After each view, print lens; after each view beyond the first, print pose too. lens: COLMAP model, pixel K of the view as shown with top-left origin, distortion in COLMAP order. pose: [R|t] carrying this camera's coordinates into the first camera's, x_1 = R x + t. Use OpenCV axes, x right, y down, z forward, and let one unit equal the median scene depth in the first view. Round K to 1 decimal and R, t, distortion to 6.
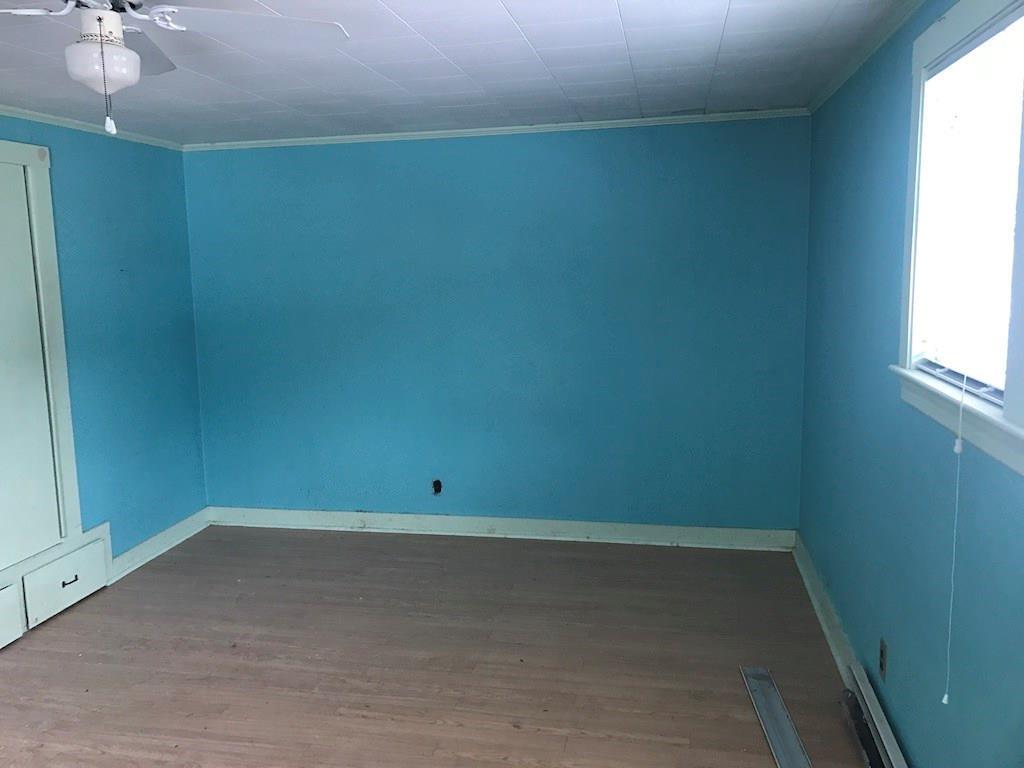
lens RADIAL K [[821.4, 0, 509.5], [0, 821.4, 370.0], [0, 0, 1]] dist [0.093231, -0.155927]
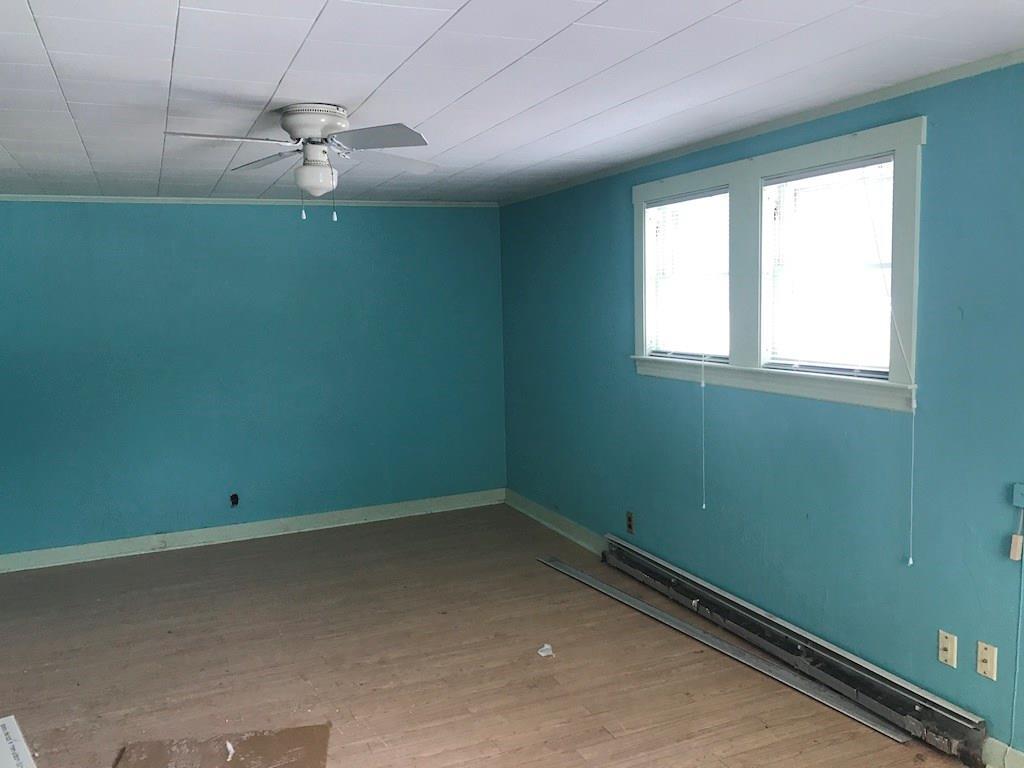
lens RADIAL K [[813.7, 0, 512.0], [0, 813.7, 384.0], [0, 0, 1]] dist [-0.087848, -0.001831]
pose [[0.814340, -0.067294, 0.576474, -0.442019], [0.090697, 0.995808, -0.011875, 0.029570], [-0.573258, 0.061954, 0.817029, -0.176684]]
